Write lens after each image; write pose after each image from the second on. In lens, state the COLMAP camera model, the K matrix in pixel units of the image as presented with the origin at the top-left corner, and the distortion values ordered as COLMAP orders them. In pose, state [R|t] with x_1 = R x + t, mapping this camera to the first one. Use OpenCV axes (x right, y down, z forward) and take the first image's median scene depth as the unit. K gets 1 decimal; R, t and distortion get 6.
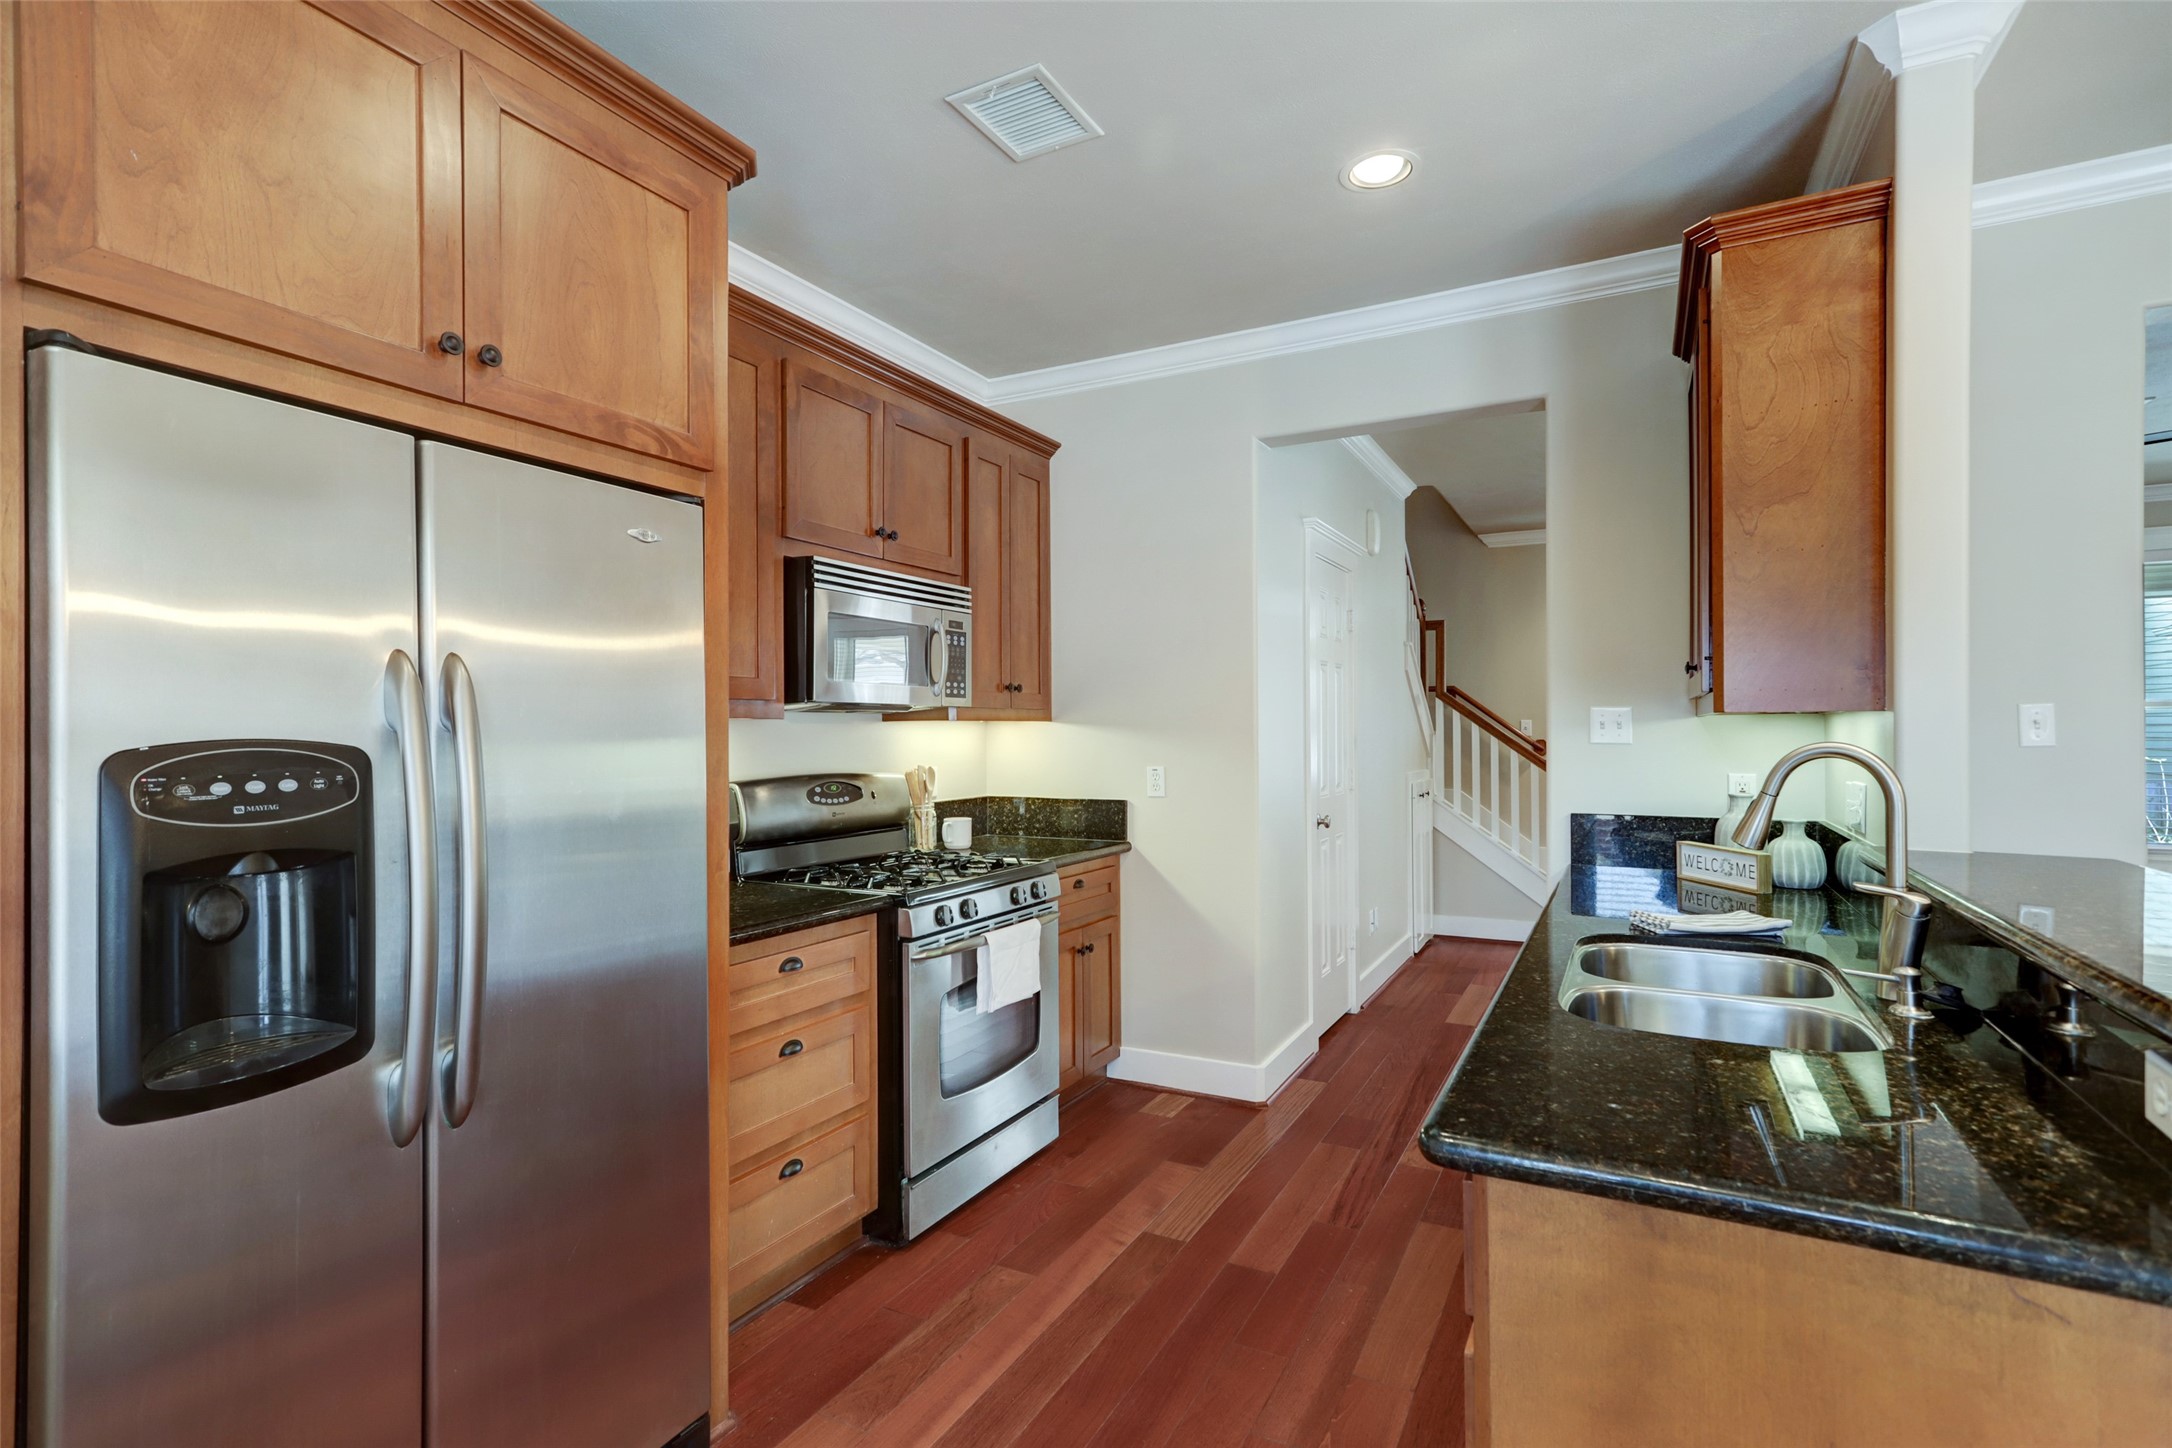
lens RADIAL K [[1037.1, 0, 1078.1], [0, 1037.1, 717.4], [0, 0, 1]] dist [0.016371, 0.000454]
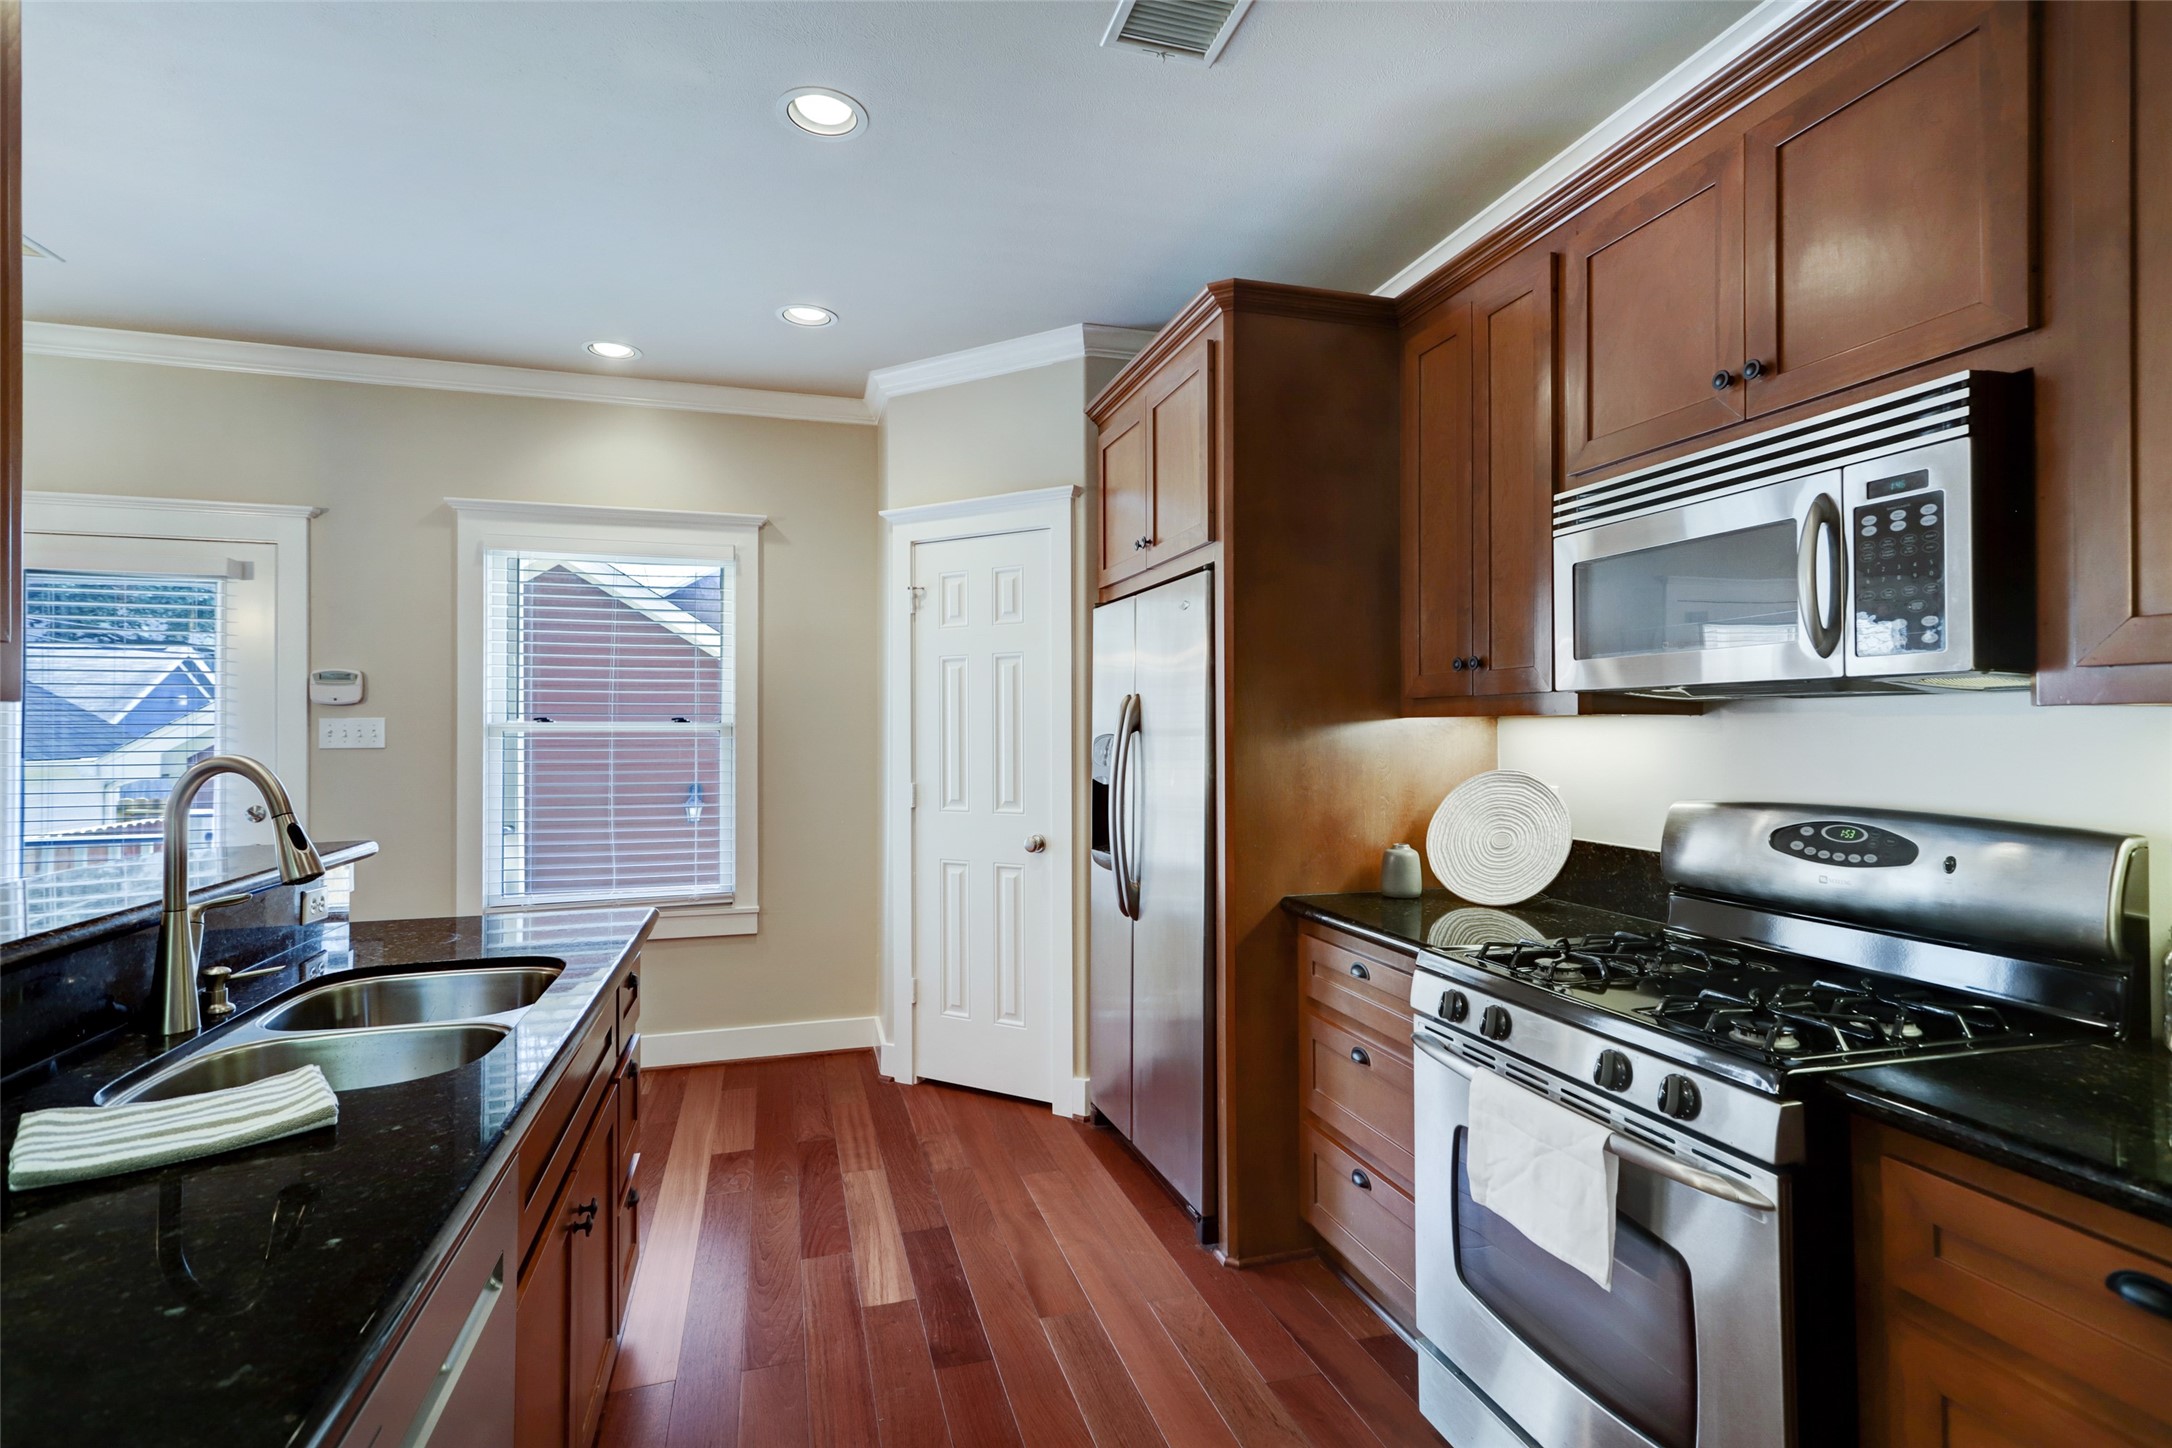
lens RADIAL K [[1037.1, 0, 1078.1], [0, 1037.1, 717.4], [0, 0, 1]] dist [0.016371, 0.000454]
pose [[-0.704769, -0.007651, -0.709396, 0.463500], [0.008074, 0.999791, -0.018804, 0.013386], [0.709391, -0.018980, -0.704560, 1.153506]]
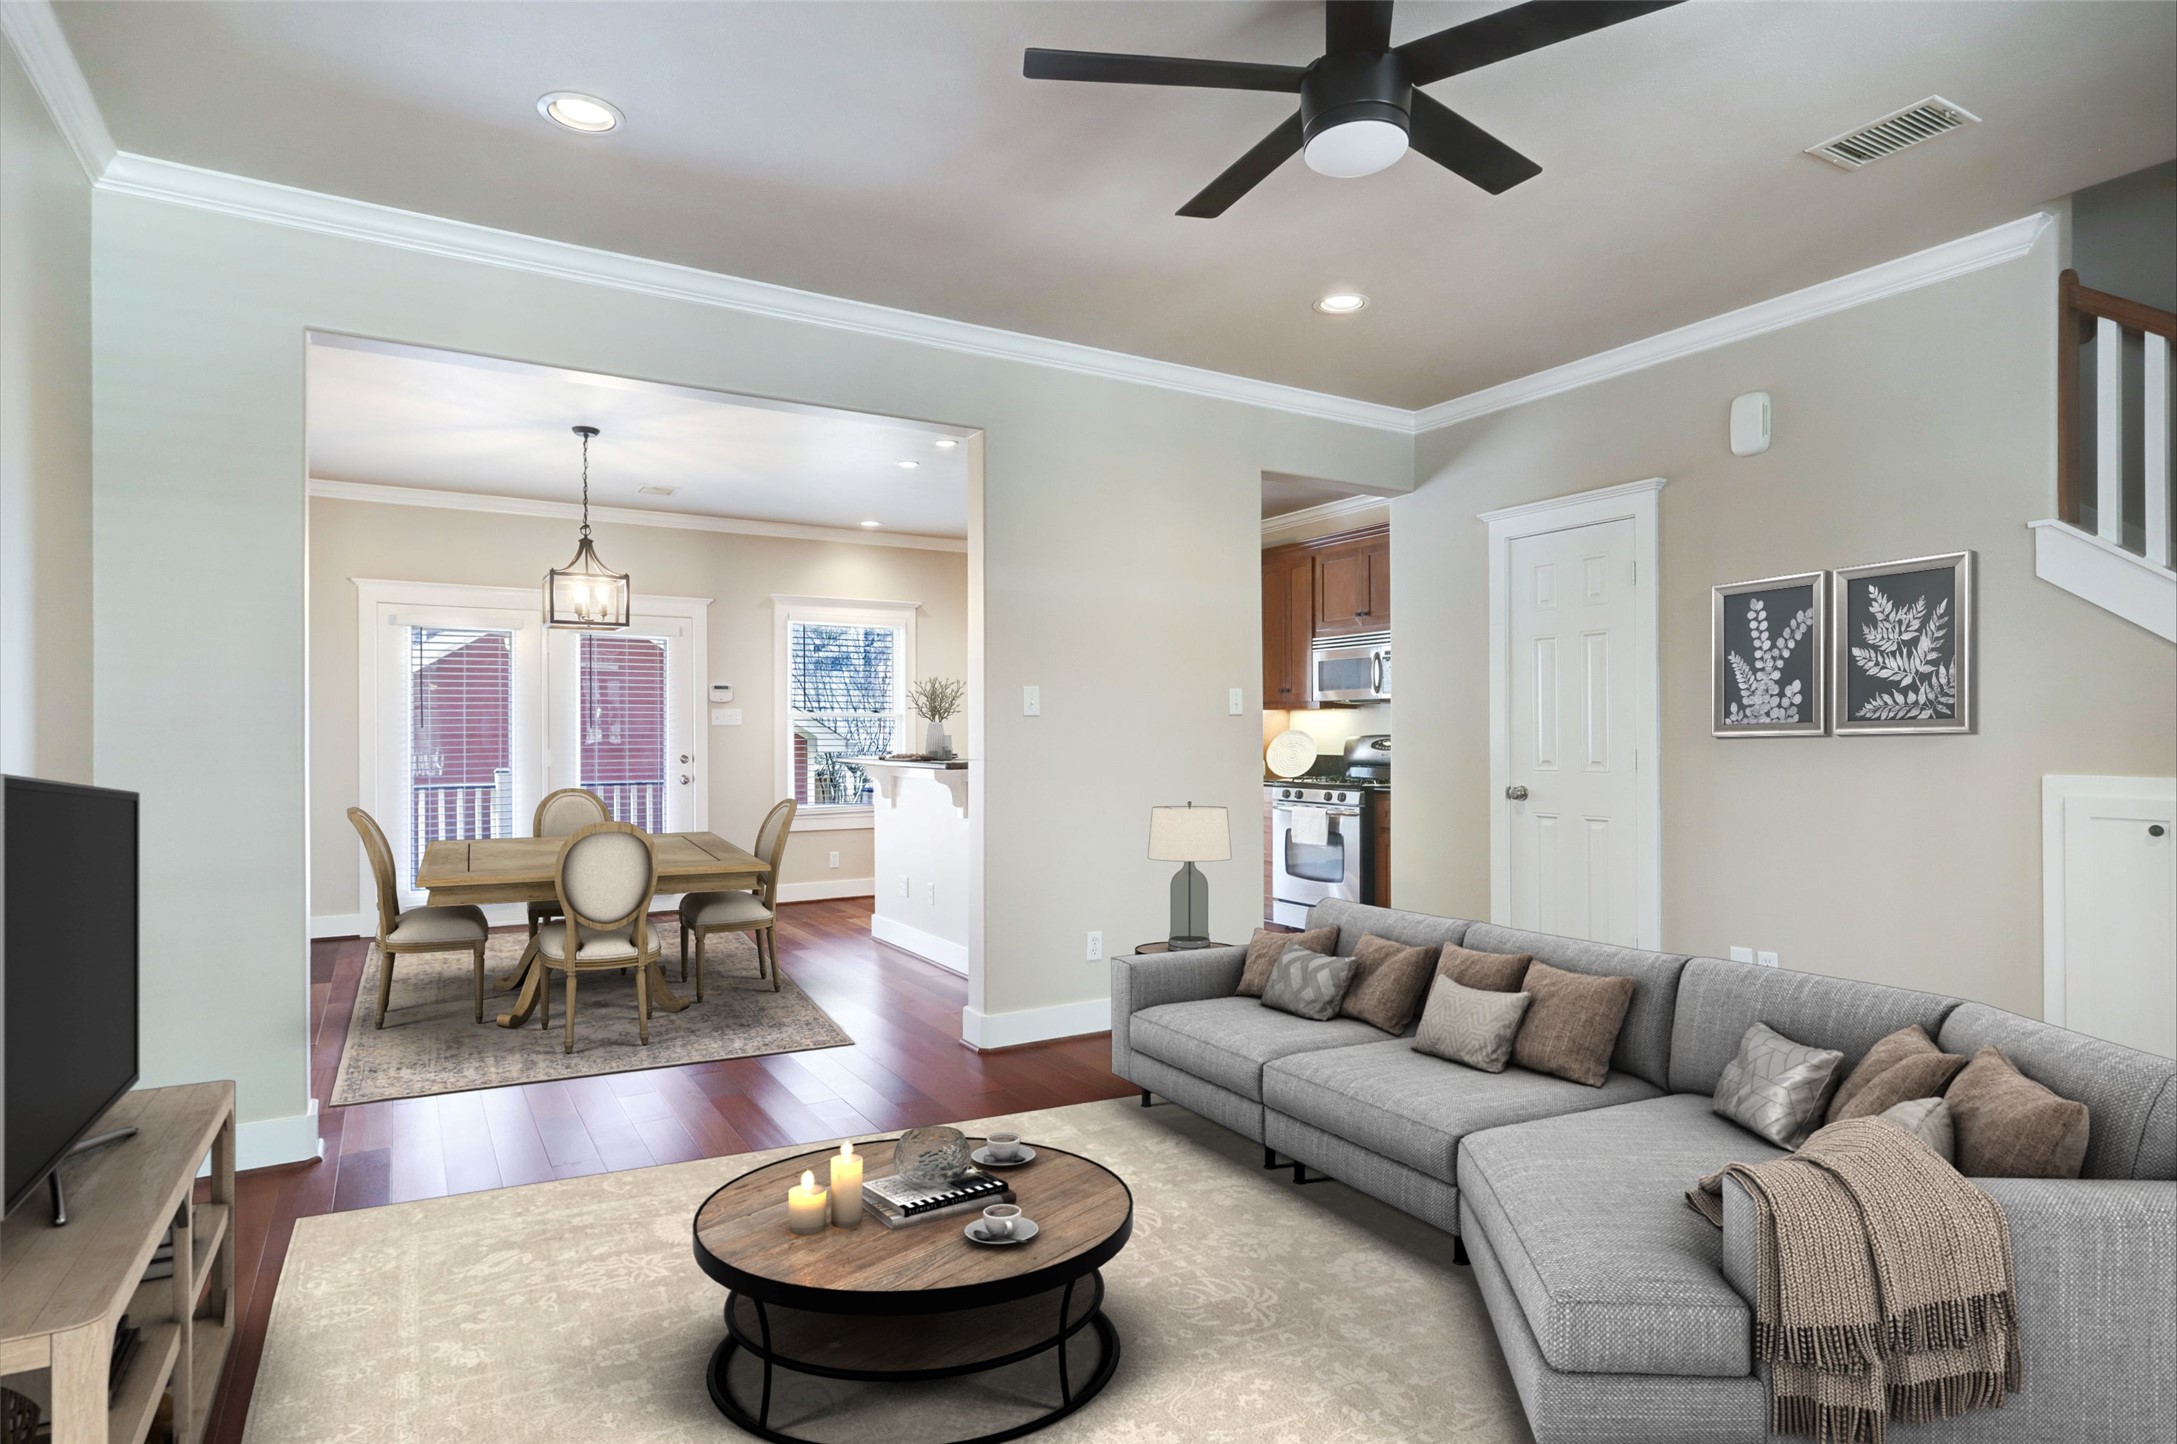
lens RADIAL K [[1139.9, 0, 1088.5], [0, 1139.9, 722.0], [0, 0, 1]] dist [-0.001395, -0.000015]
pose [[-0.505154, -0.007521, -0.862997, 2.055217], [0.010054, 0.999843, -0.014599, 0.059880], [0.862971, -0.016051, -0.504999, 1.693471]]
